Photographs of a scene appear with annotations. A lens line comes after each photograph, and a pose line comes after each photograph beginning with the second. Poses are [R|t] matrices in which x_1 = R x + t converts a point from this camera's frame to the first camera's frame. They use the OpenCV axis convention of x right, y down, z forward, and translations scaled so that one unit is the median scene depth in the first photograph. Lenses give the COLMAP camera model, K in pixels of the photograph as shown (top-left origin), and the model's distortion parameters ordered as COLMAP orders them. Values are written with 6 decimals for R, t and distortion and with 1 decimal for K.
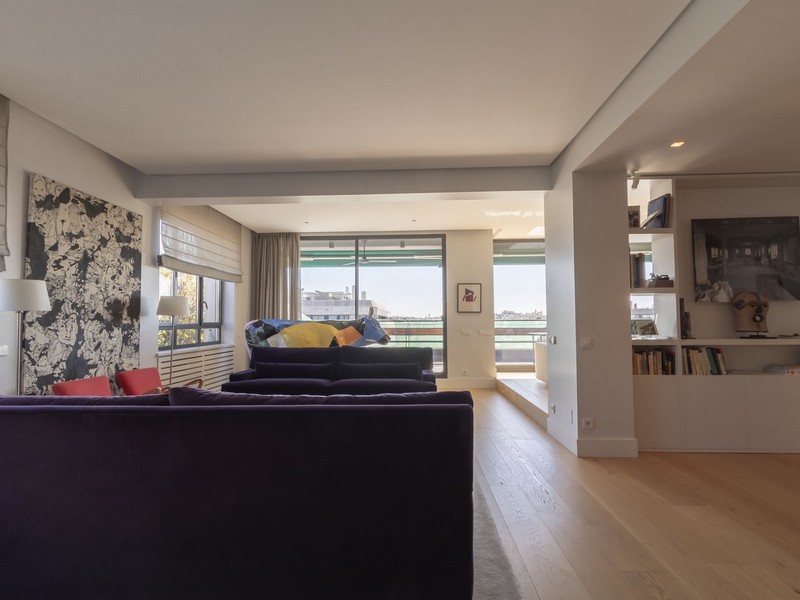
lens RADIAL K [[414.3, 0, 399.9], [0, 414.3, 300.2], [0, 0, 1]] dist [0.007570, -0.000520]
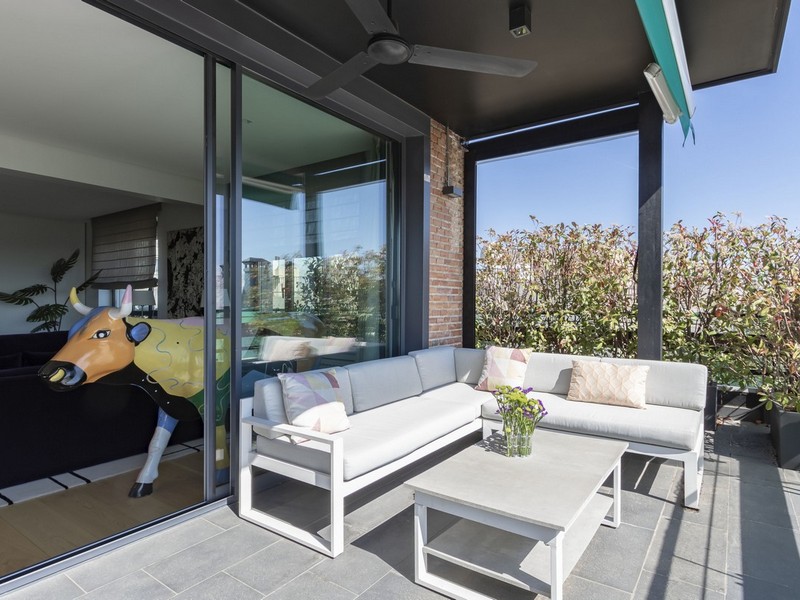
lens RADIAL K [[414.3, 0, 398.0], [0, 414.3, 300.7], [0, 0, 1]] dist [0.007570, -0.000520]
pose [[-0.504894, 0.000795, -0.863181, 0.094473], [0.045041, 0.998662, -0.025425, 0.043194], [0.862006, -0.051716, -0.504254, 1.209106]]
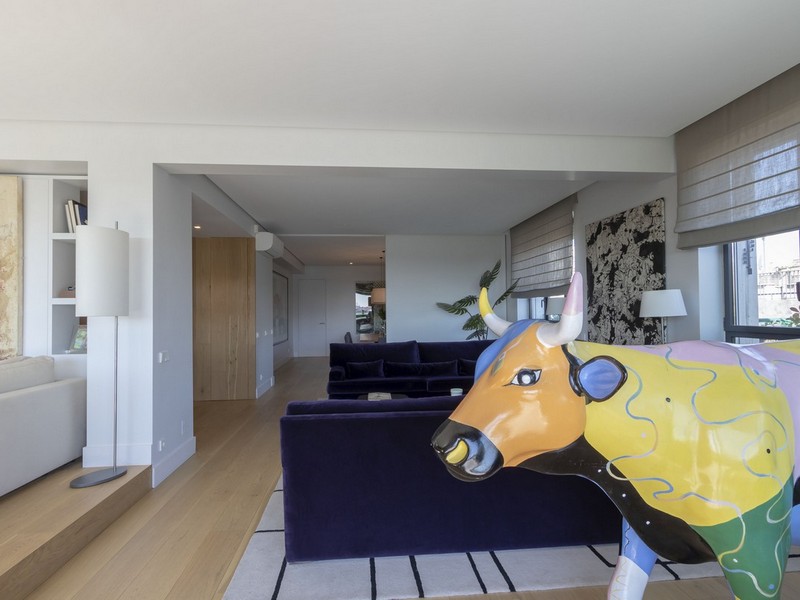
lens RADIAL K [[414.3, 0, 397.2], [0, 414.3, 303.3], [0, 0, 1]] dist [0.007570, -0.000520]
pose [[-0.990636, 0.013247, -0.135888, 0.017114], [0.023155, 0.997165, -0.071588, 0.034518], [0.134554, -0.074064, -0.988134, 1.033132]]
